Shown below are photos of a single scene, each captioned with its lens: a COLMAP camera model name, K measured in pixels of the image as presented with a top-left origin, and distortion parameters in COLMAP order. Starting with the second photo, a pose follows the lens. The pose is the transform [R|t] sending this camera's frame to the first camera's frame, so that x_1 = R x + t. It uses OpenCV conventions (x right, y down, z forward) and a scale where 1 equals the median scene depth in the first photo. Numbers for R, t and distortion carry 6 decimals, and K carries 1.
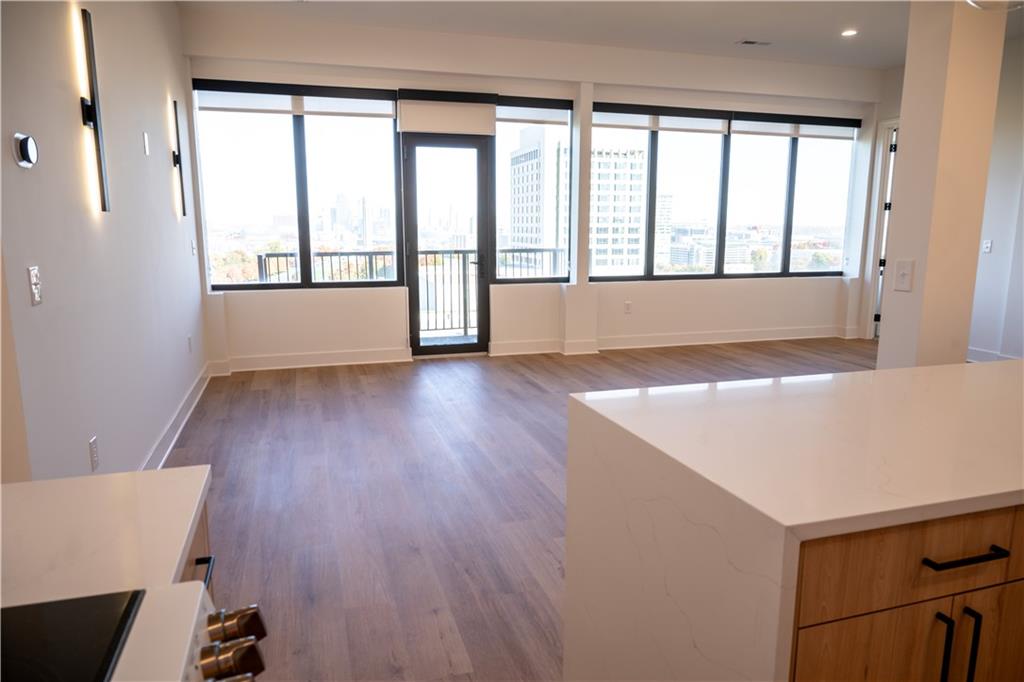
lens RADIAL K [[682.9, 0, 517.1], [0, 682.9, 343.4], [0, 0, 1]] dist [0.001050, -0.000837]
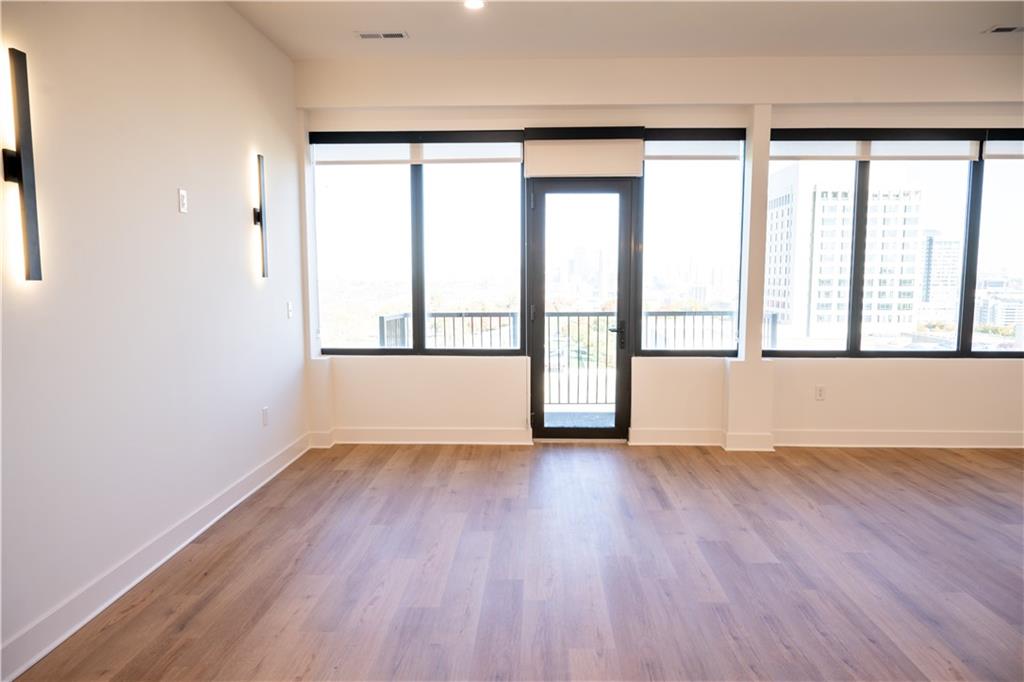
lens RADIAL K [[709.5, 0, 514.6], [0, 709.5, 350.4], [0, 0, 1]] dist [0.000667, 0.000808]
pose [[0.943600, 0.033273, -0.329411, 0.108216], [-0.055483, 0.996759, -0.058251, -0.037183], [0.326405, 0.073242, 0.942388, 0.157664]]
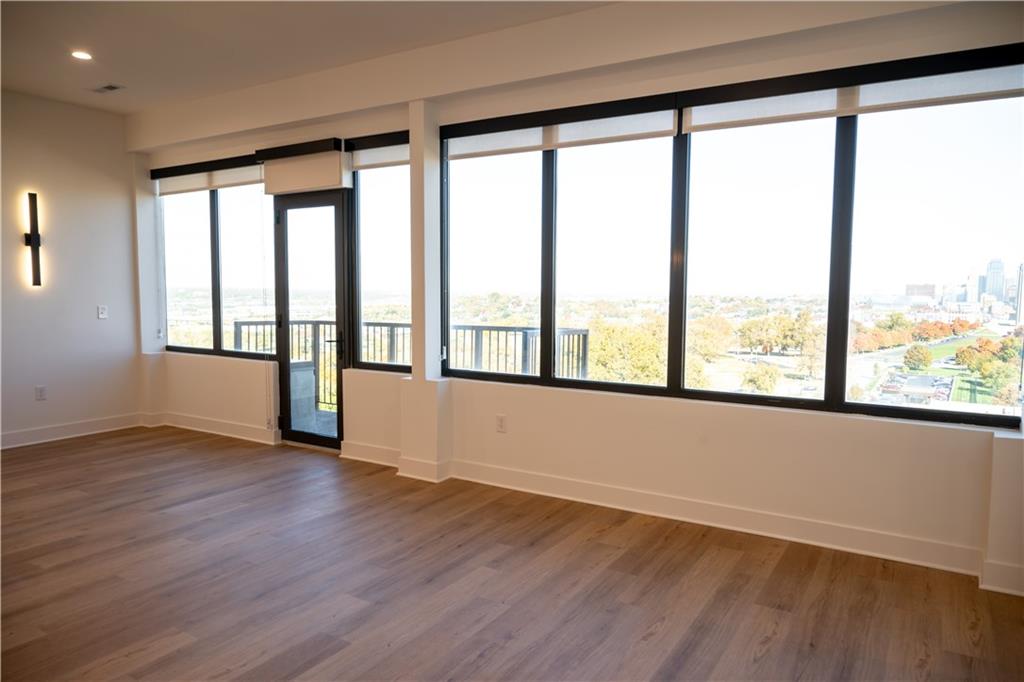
lens RADIAL K [[680.8, 0, 512.0], [0, 680.8, 341.0], [0, 0, 1]] dist [-0.000105, 0.000296]
pose [[0.651763, 0.058520, -0.756162, 0.705637], [-0.135862, 0.989900, -0.040494, -0.113238], [0.746155, 0.129126, 0.653130, 0.622780]]
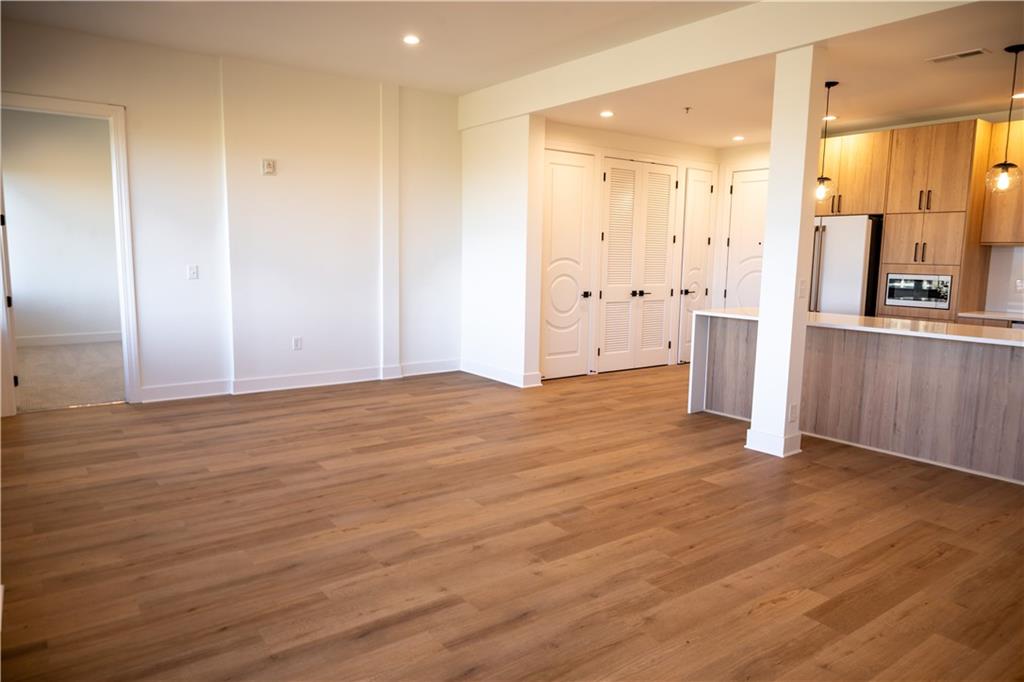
lens RADIAL K [[682.9, 0, 517.1], [0, 682.9, 343.4], [0, 0, 1]] dist [0.001050, -0.000837]
pose [[-0.327330, -0.133470, 0.935436, -0.325319], [0.146629, 0.970807, 0.189826, -0.154548], [-0.933464, 0.199298, -0.298203, 0.858627]]
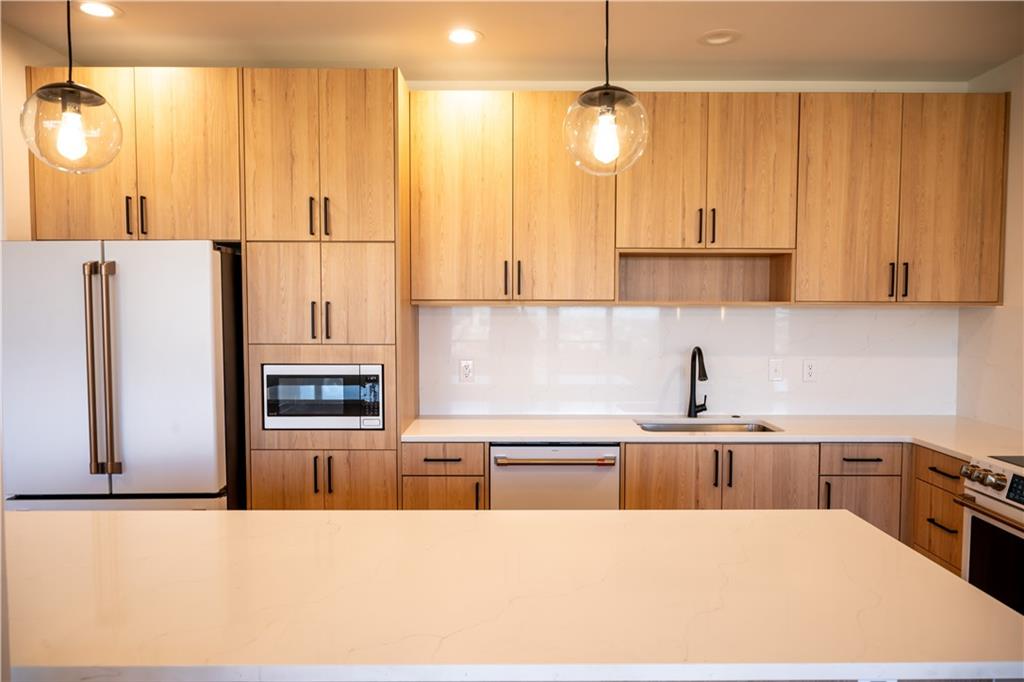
lens RADIAL K [[680.8, 0, 512.0], [0, 680.8, 341.0], [0, 0, 1]] dist [-0.000105, 0.000296]
pose [[-0.952285, -0.019645, 0.304578, 0.108503], [0.048760, 0.975317, 0.215357, -0.098370], [-0.301291, 0.219932, -0.927822, 0.444913]]
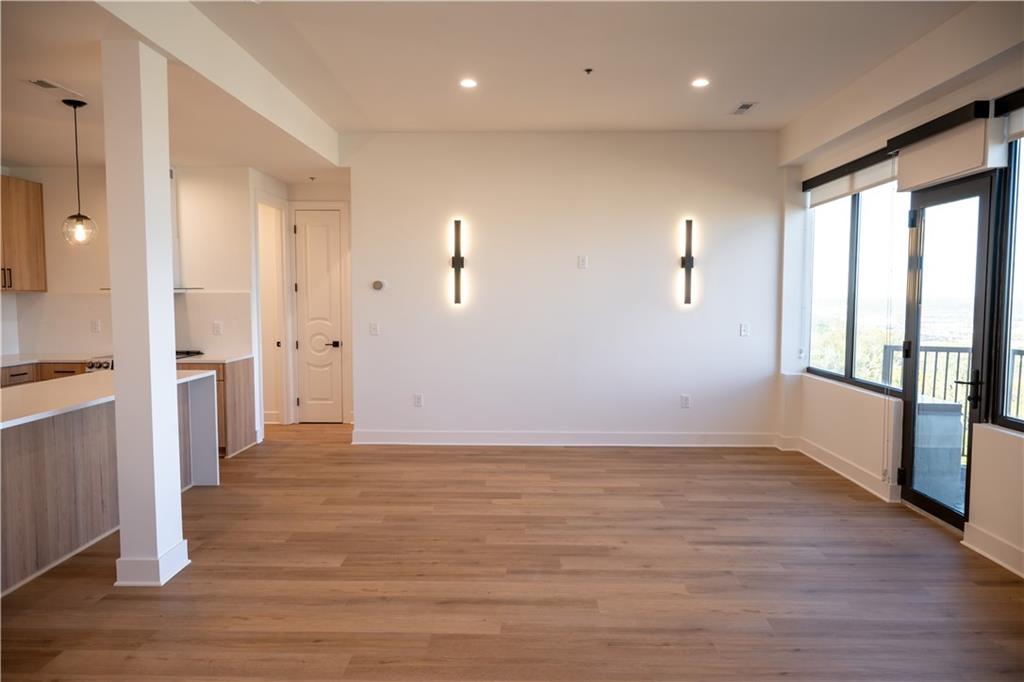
lens RADIAL K [[682.9, 0, 517.1], [0, 682.9, 343.4], [0, 0, 1]] dist [0.001050, -0.000837]
pose [[-0.319539, 0.062162, -0.945532, 0.633523], [-0.166427, 0.978653, 0.120583, -0.157597], [0.932843, 0.195893, -0.302373, 0.806634]]
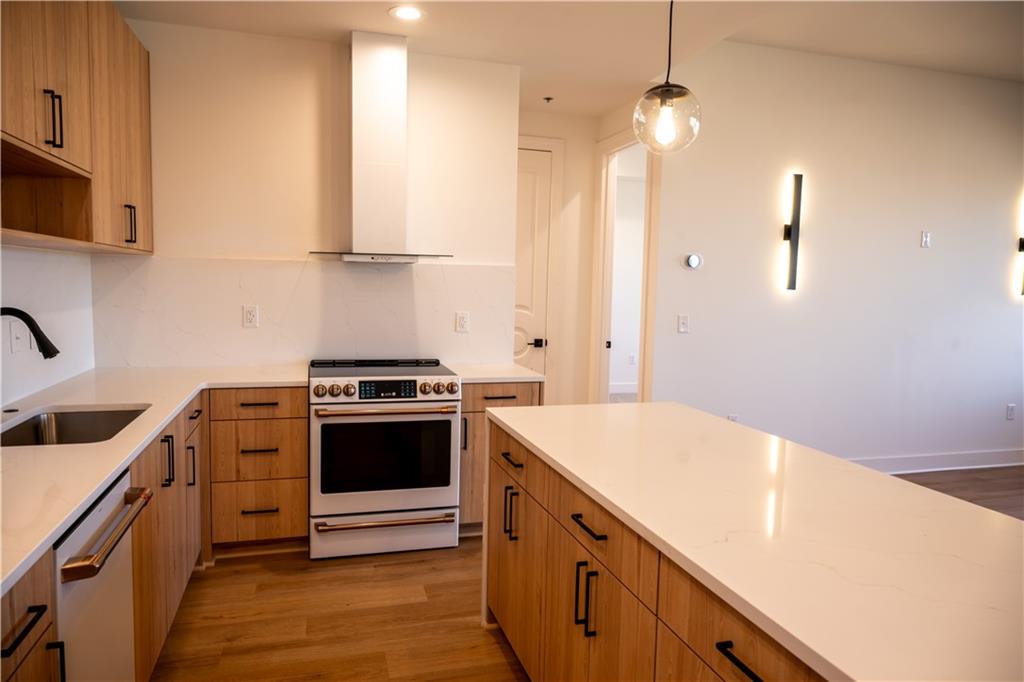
lens RADIAL K [[682.9, 0, 517.1], [0, 682.9, 343.4], [0, 0, 1]] dist [0.001050, -0.000837]
pose [[-0.021022, 0.087057, -0.995982, 0.452174], [-0.197384, 0.976232, 0.089497, -0.035663], [0.980101, 0.198472, -0.003339, 0.162953]]
